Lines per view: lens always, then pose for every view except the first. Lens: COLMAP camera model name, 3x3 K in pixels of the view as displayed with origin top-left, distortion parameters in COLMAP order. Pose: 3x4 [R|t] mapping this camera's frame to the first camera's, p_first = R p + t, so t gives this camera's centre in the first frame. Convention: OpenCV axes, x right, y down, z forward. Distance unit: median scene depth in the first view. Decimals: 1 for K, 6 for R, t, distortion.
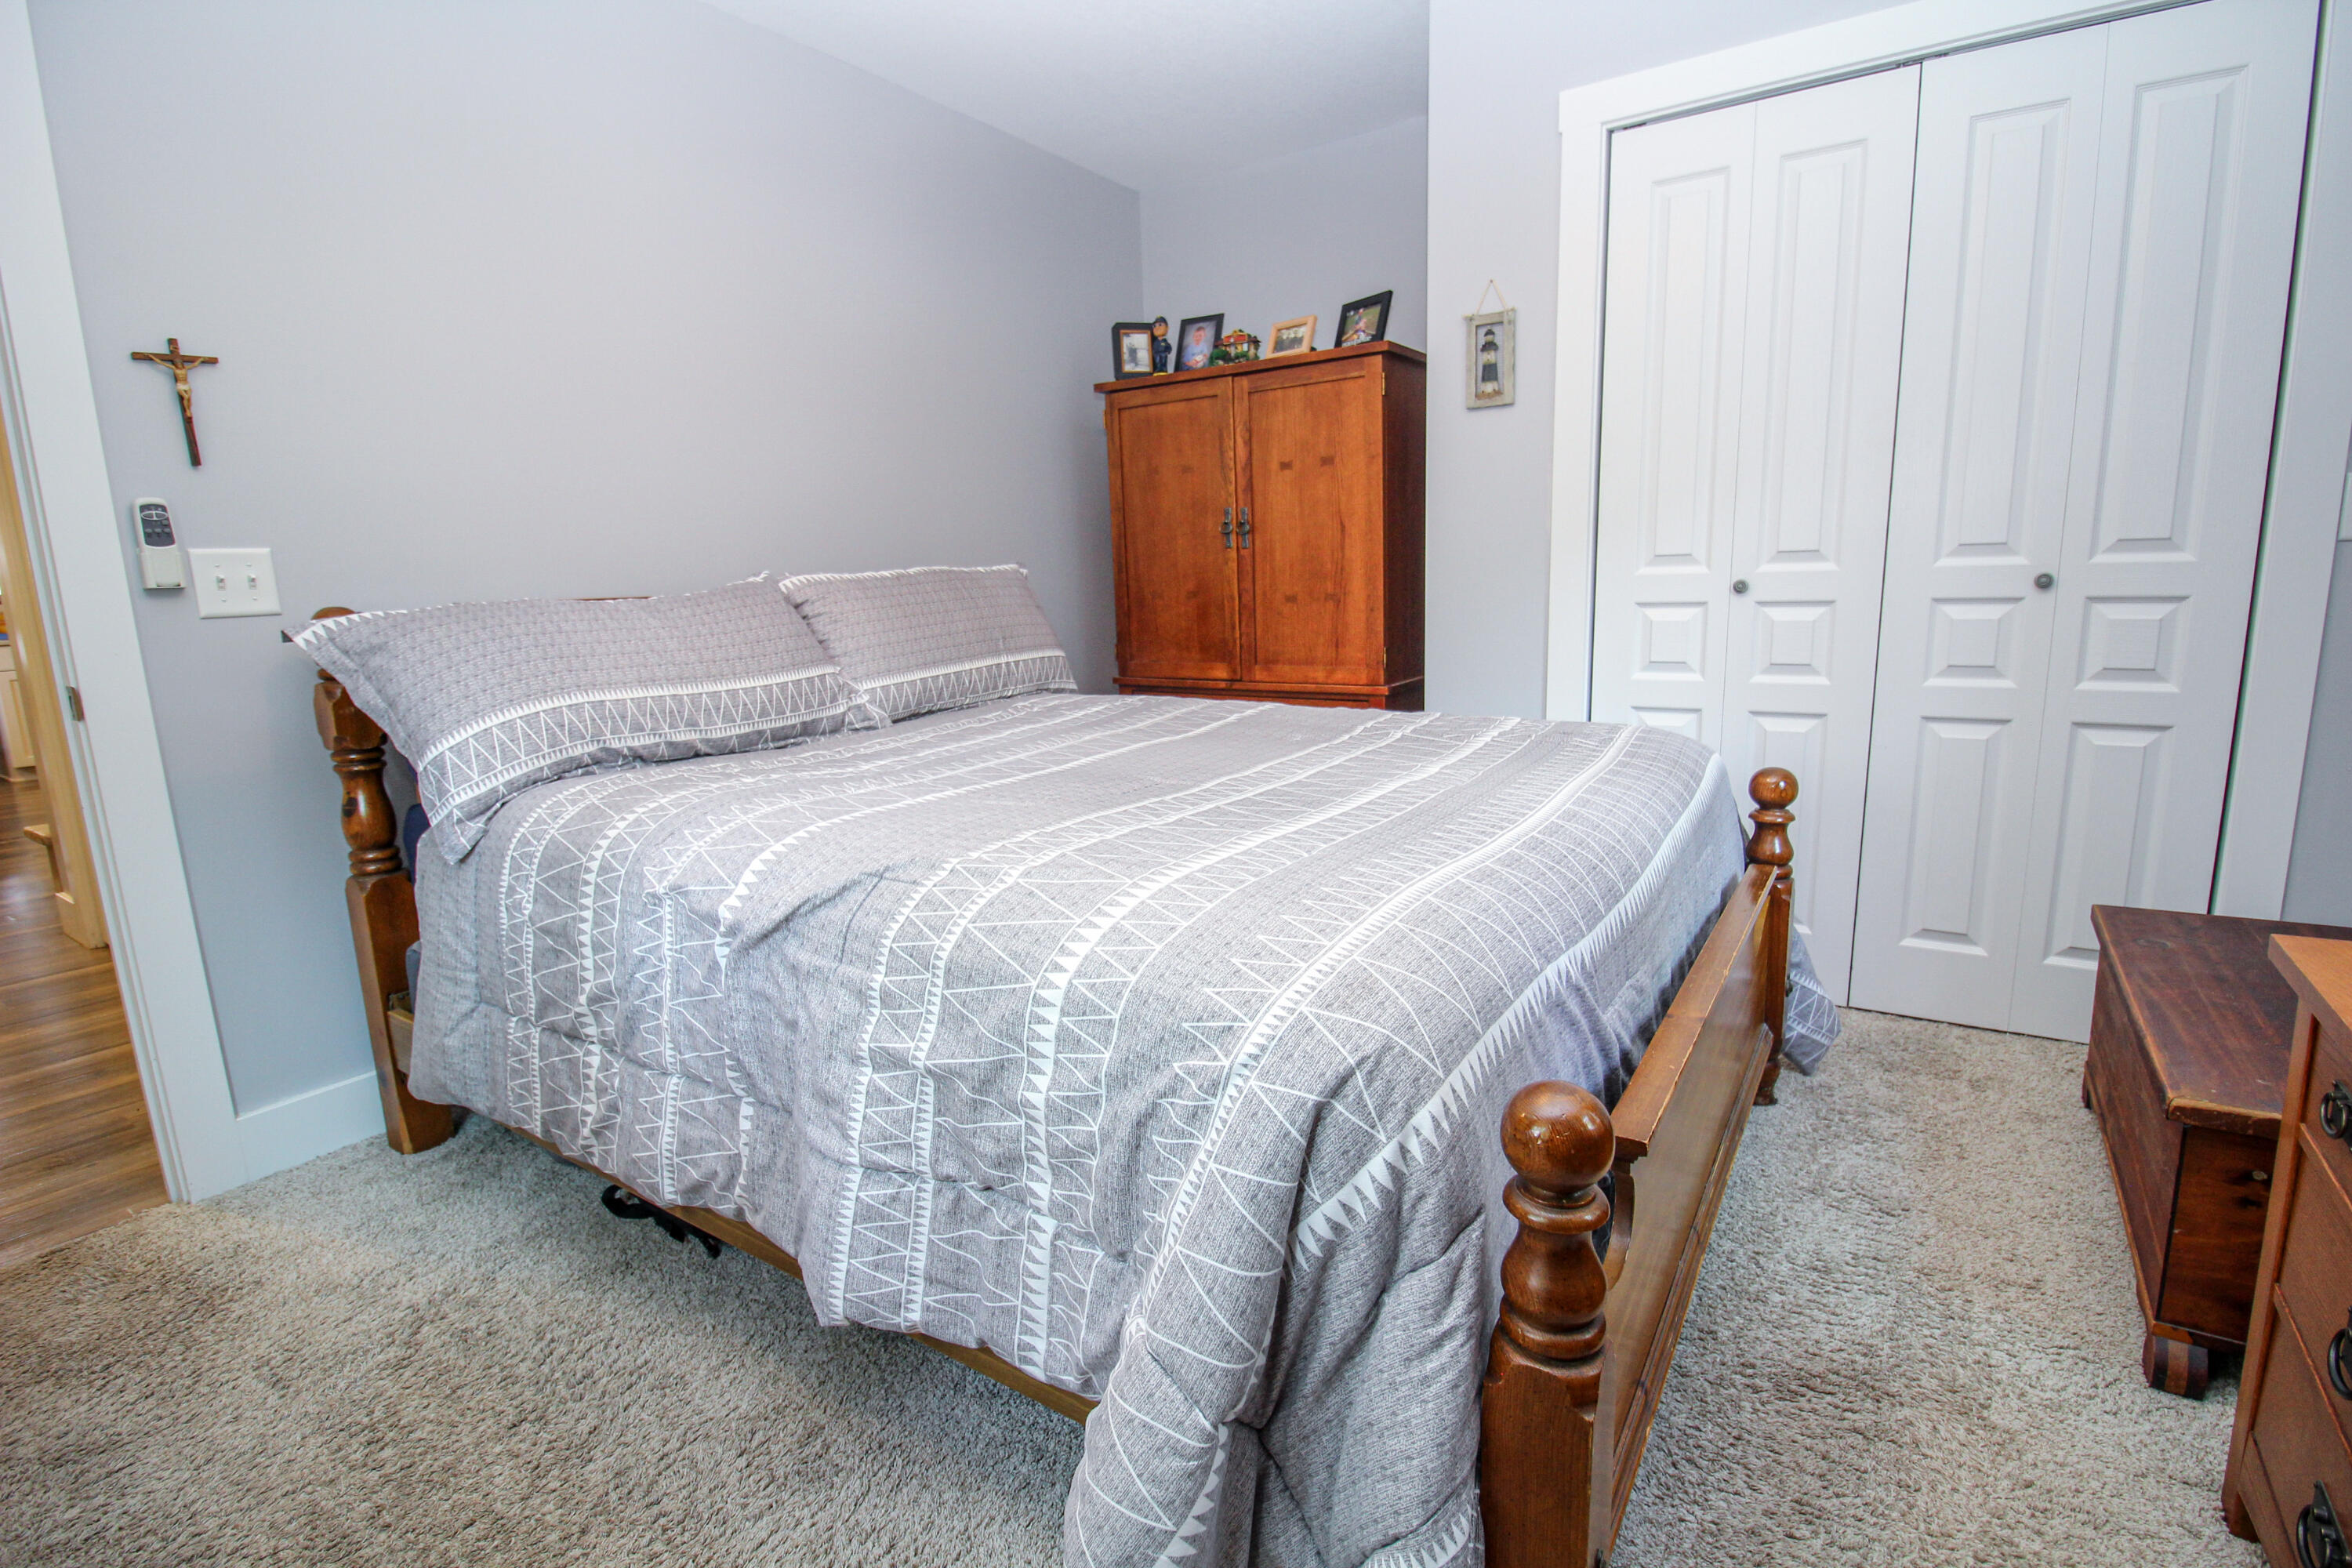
lens RADIAL K [[1087.1, 0, 1171.7], [0, 1087.1, 771.6], [0, 0, 1]] dist [-0.007521, -0.006407]
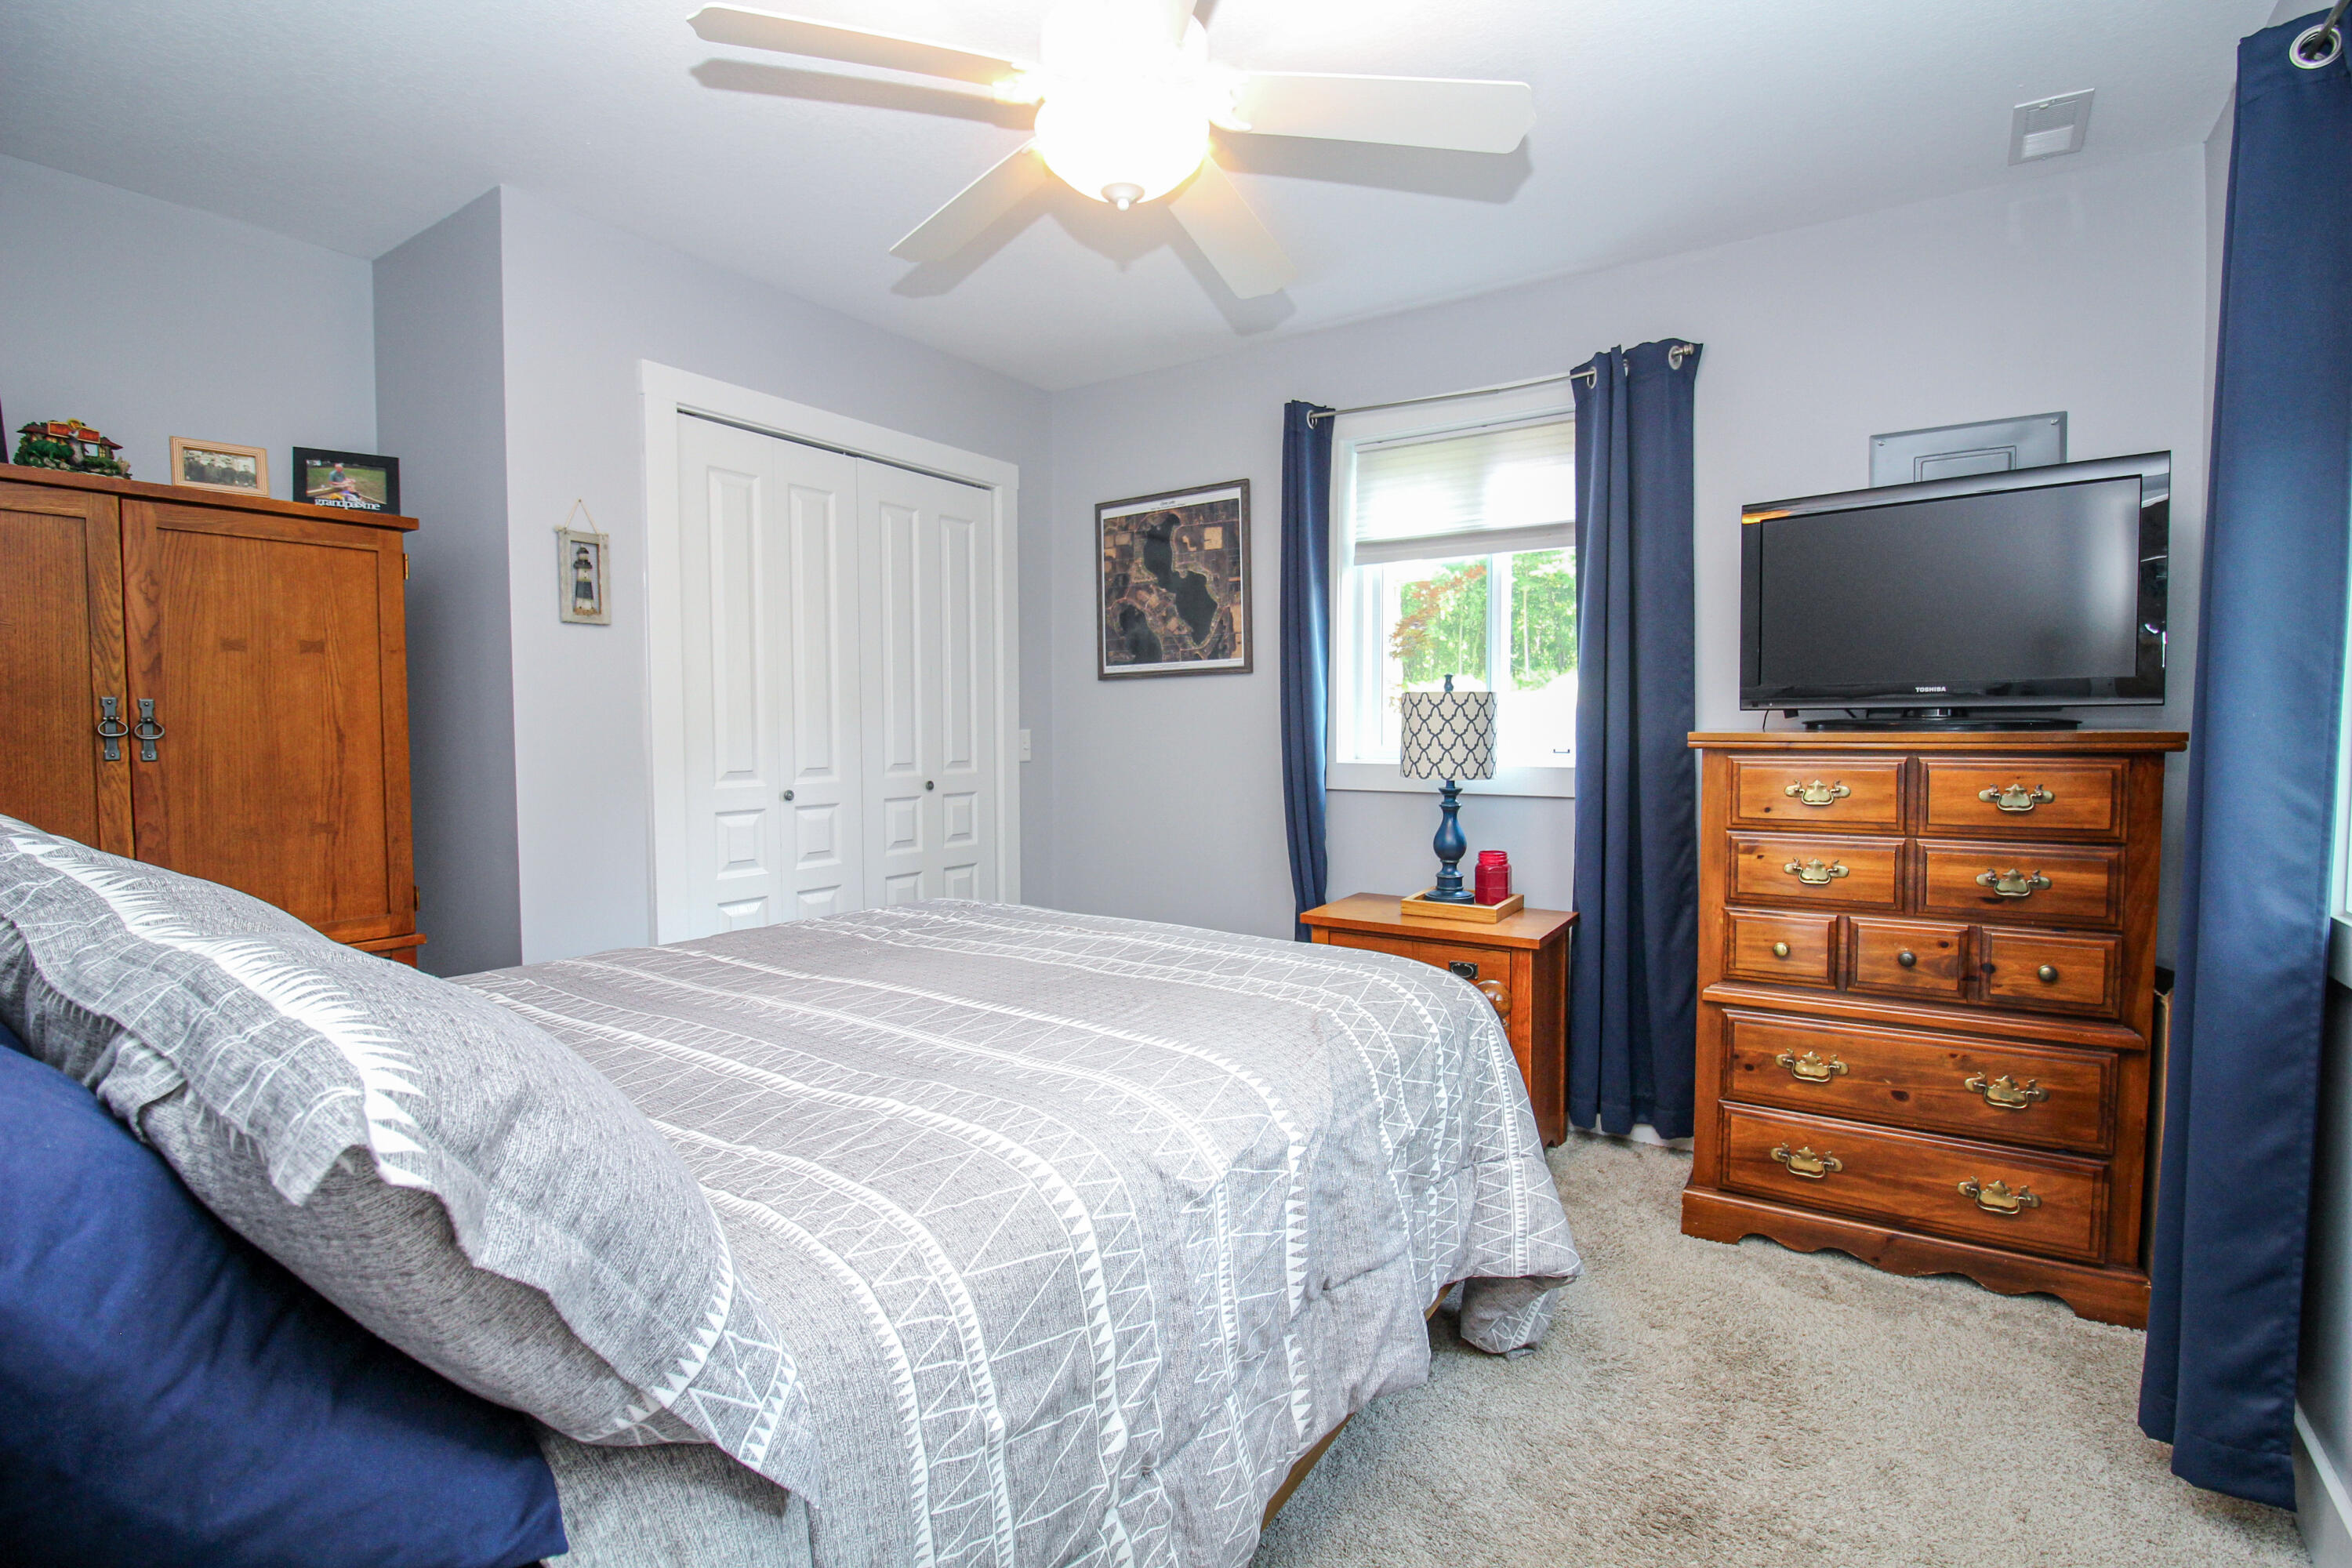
lens RADIAL K [[1087.1, 0, 1172.5], [0, 1087.1, 782.3], [0, 0, 1]] dist [-0.007521, -0.006407]
pose [[-0.006547, -0.020379, 0.999771, -0.628900], [0.183280, 0.982831, 0.021234, -0.107527], [-0.983039, 0.183377, -0.002700, 0.460181]]
